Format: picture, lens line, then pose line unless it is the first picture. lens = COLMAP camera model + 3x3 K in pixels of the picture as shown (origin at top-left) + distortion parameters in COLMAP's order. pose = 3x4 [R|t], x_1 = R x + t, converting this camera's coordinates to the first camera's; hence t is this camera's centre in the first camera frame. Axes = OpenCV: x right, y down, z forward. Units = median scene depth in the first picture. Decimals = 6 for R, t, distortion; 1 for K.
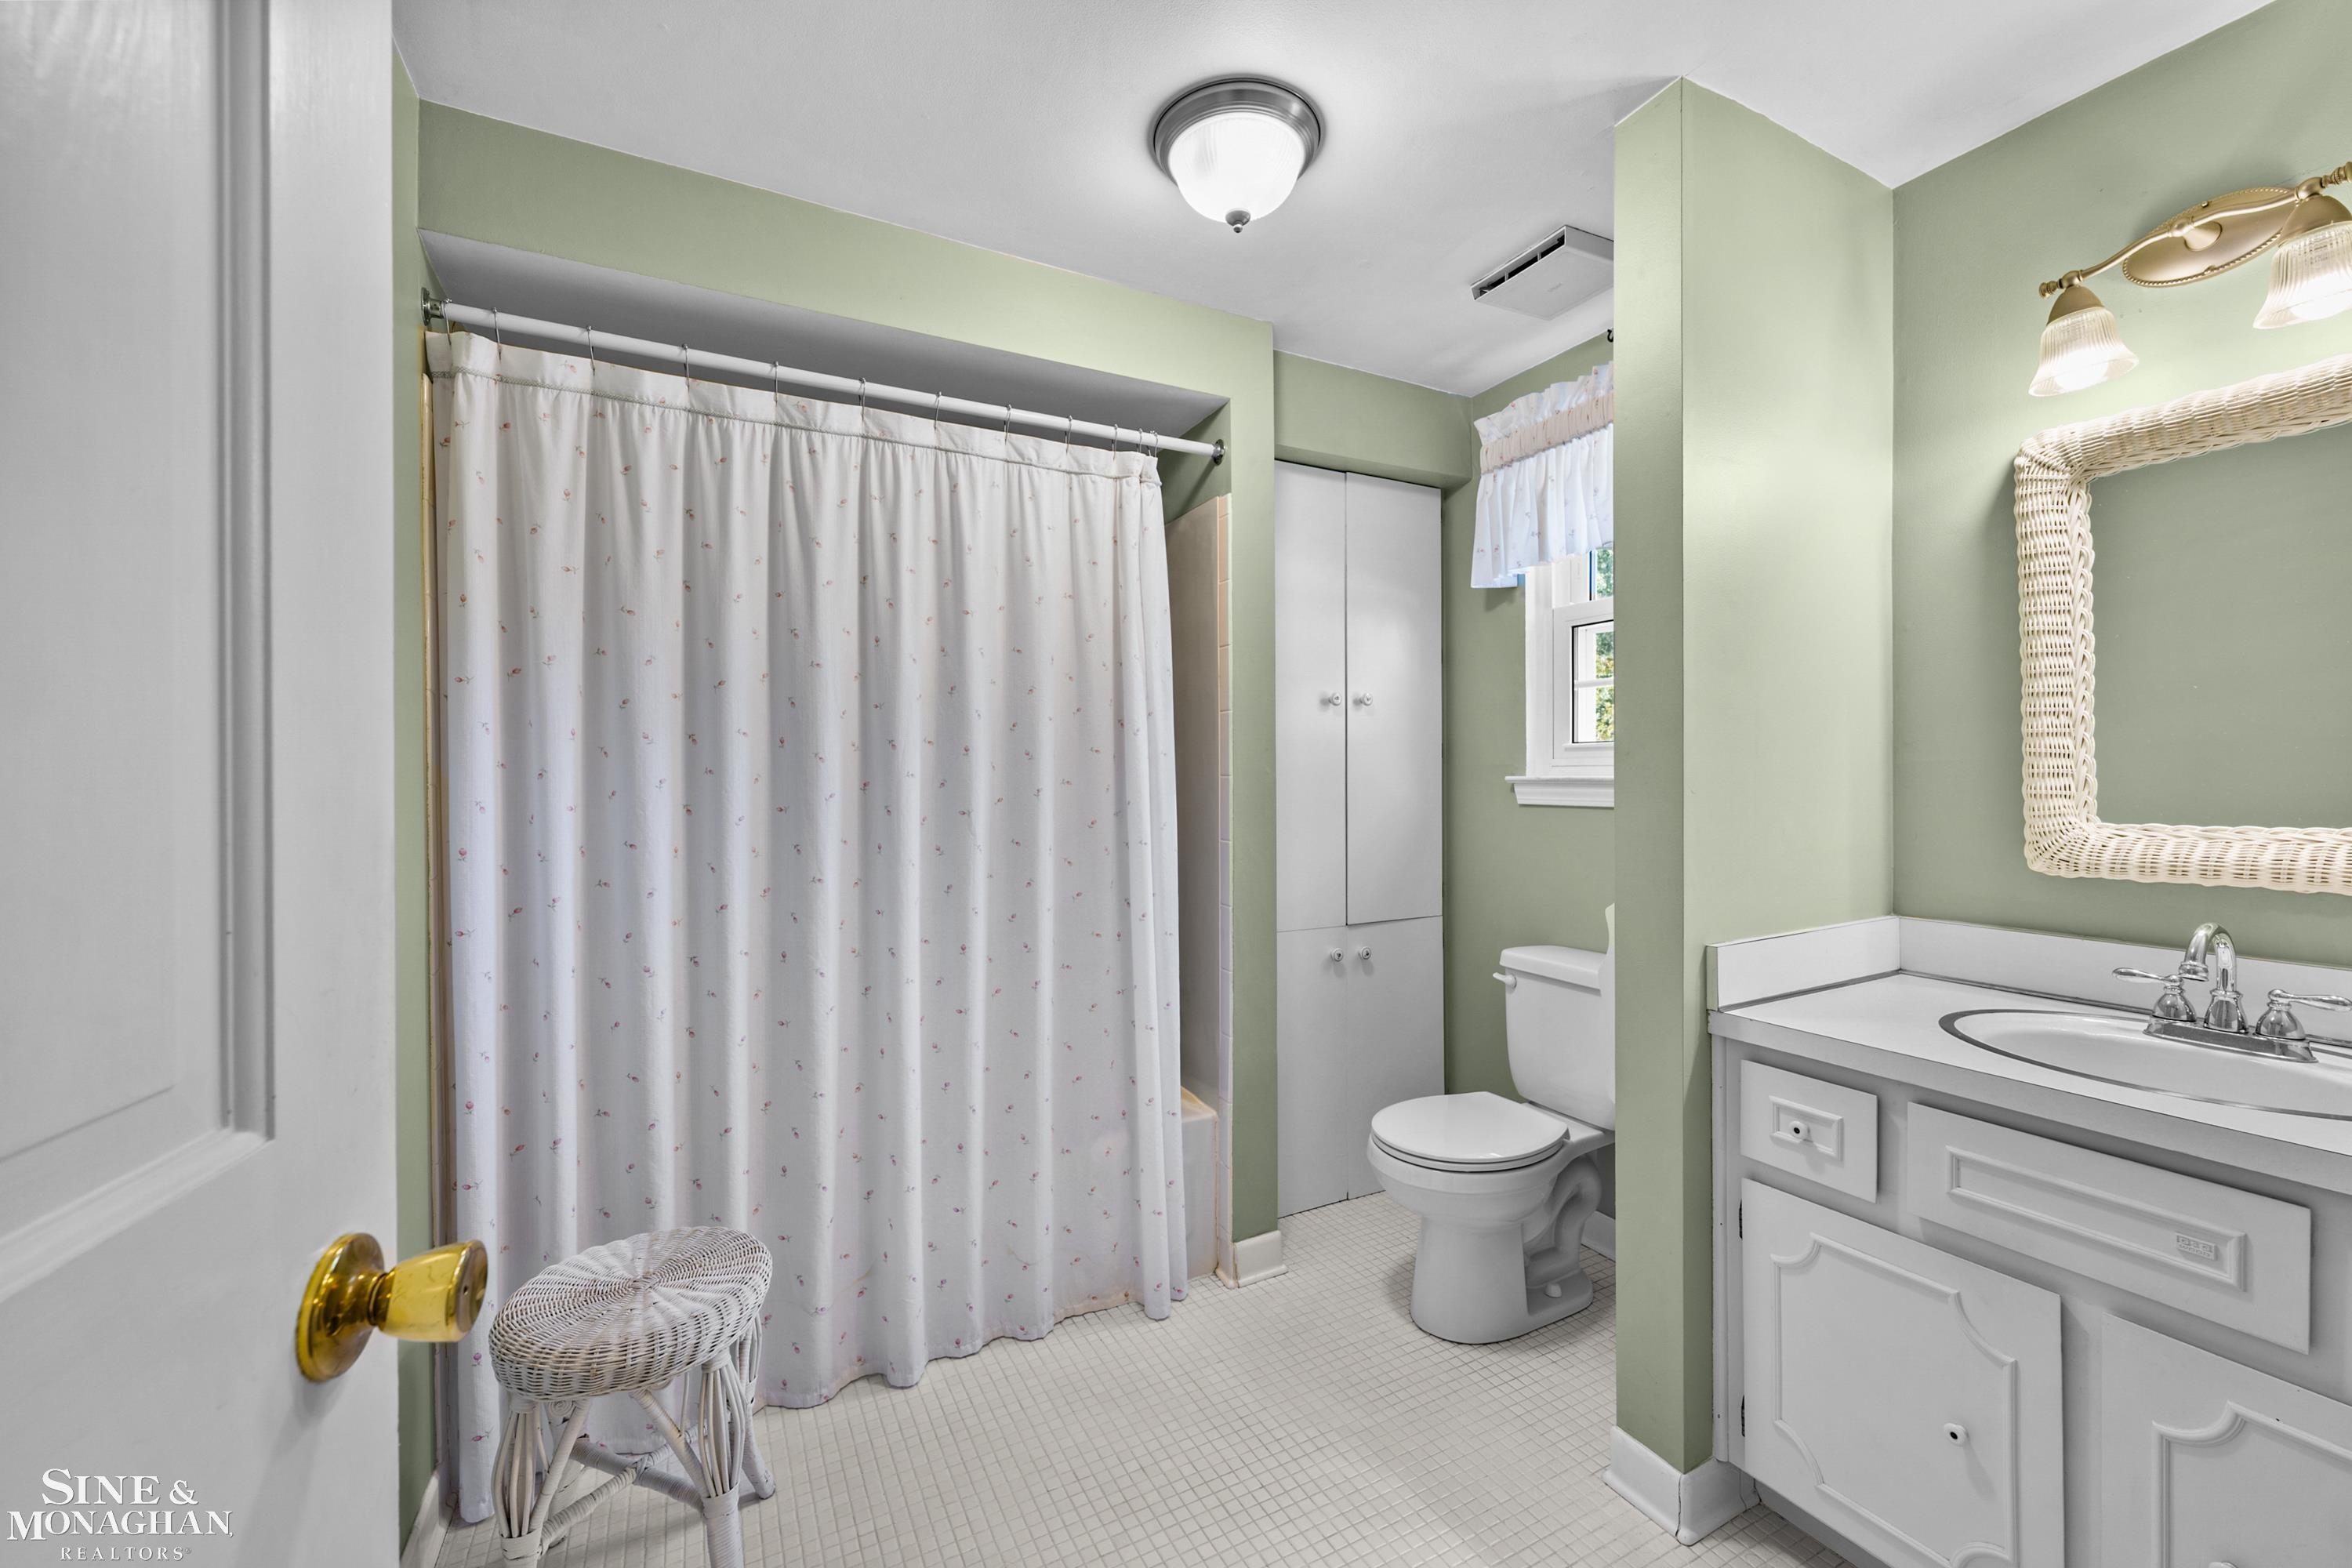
lens RADIAL K [[944.1, 0, 1178.2], [0, 944.1, 779.5], [0, 0, 1]] dist [-0.001296, -0.000147]
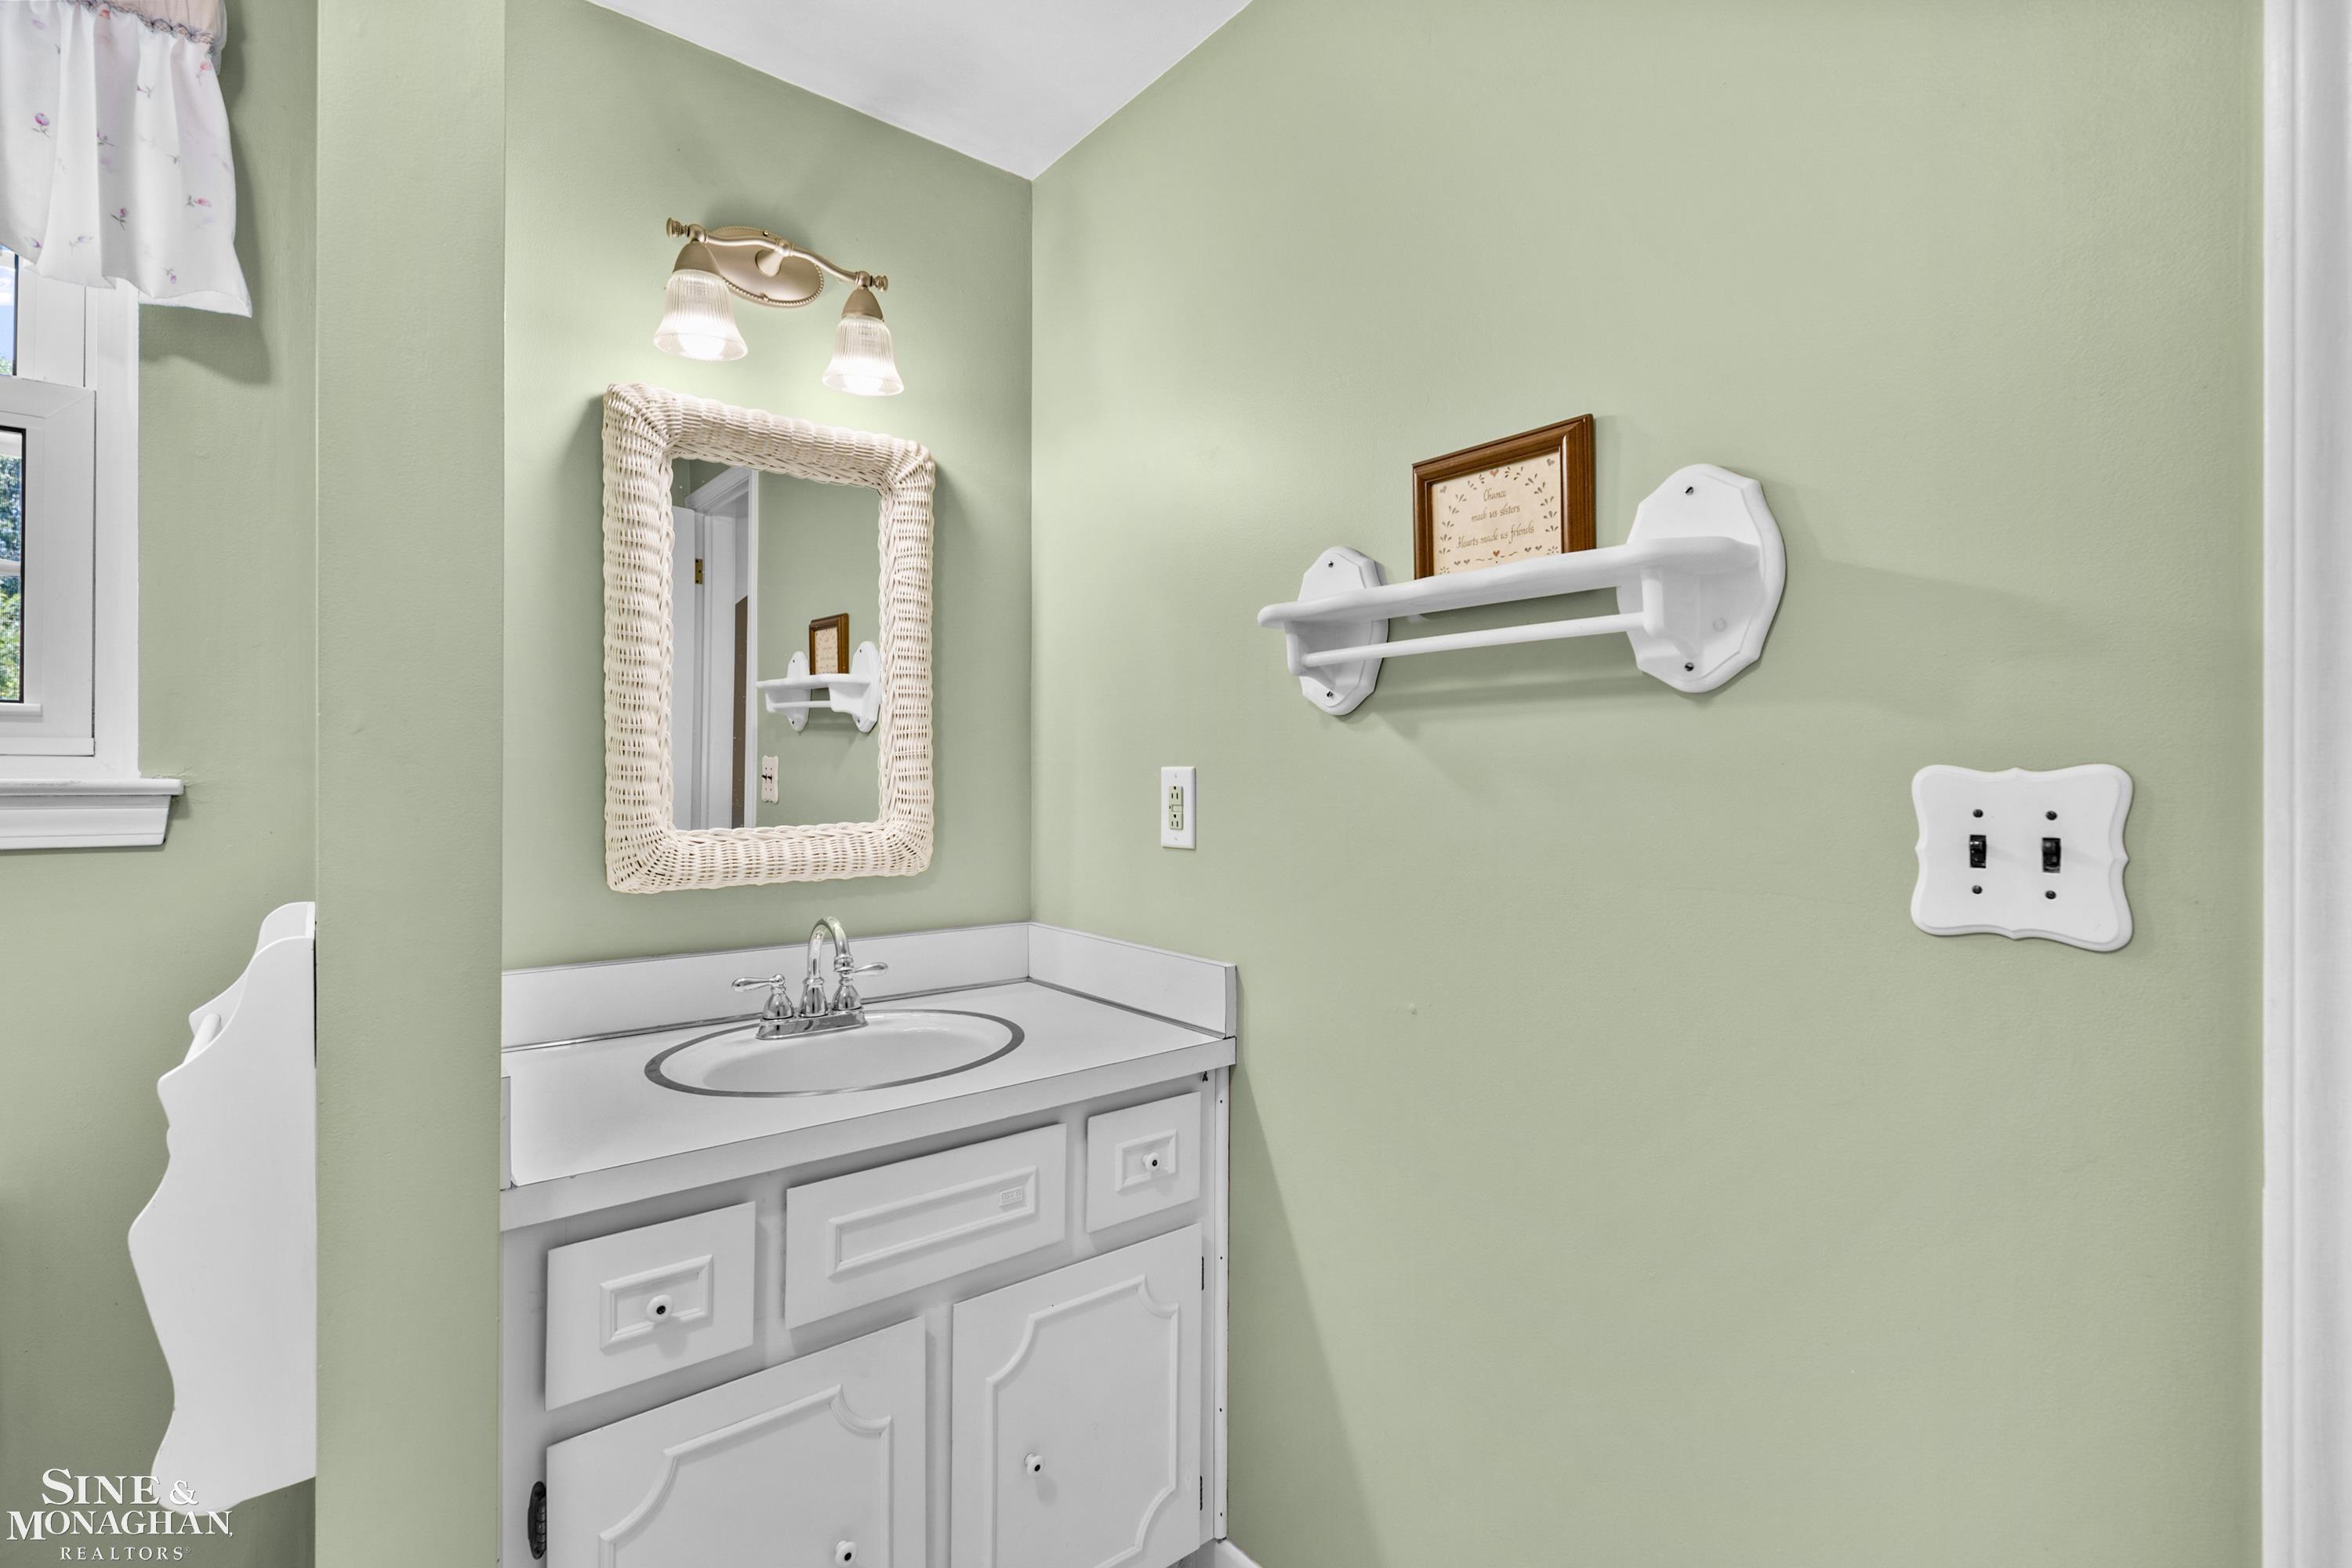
lens RADIAL K [[1044.2, 0, 1176.0], [0, 1044.2, 784.0], [0, 0, 1]] dist [-0.002085, -0.000197]
pose [[-0.193102, 0.000641, 0.981178, -0.137700], [0.005293, 0.999986, 0.000389, 0.003028], [-0.981164, 0.005268, -0.193103, 0.794394]]
